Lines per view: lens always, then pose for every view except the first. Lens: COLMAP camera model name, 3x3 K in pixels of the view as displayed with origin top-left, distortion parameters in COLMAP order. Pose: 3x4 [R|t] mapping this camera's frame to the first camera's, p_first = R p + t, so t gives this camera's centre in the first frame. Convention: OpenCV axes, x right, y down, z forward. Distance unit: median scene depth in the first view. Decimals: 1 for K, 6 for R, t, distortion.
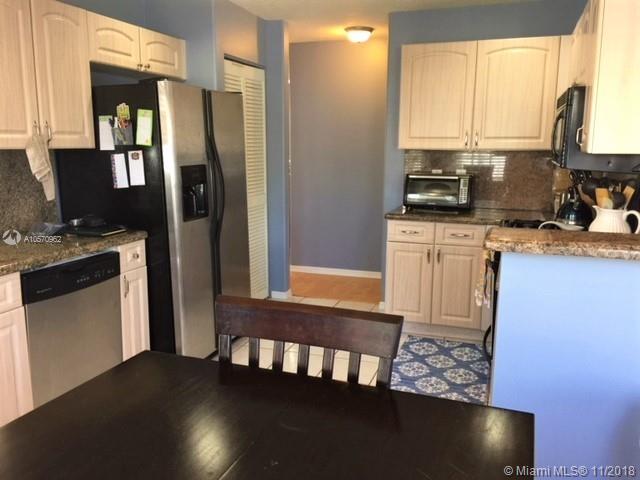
lens RADIAL K [[564.9, 0, 321.8], [0, 564.9, 240.1], [0, 0, 1]] dist [0.049989, -0.042155]
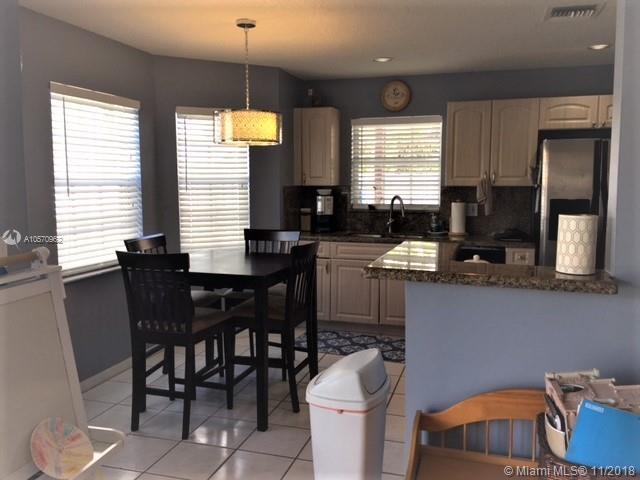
lens RADIAL K [[564.9, 0, 320.5], [0, 564.9, 239.2], [0, 0, 1]] dist [0.049989, -0.042155]
pose [[0.022236, 0.090859, -0.995615, 1.137310], [-0.170144, 0.981678, 0.085787, -0.056463], [0.985168, 0.167491, 0.037287, 0.415578]]
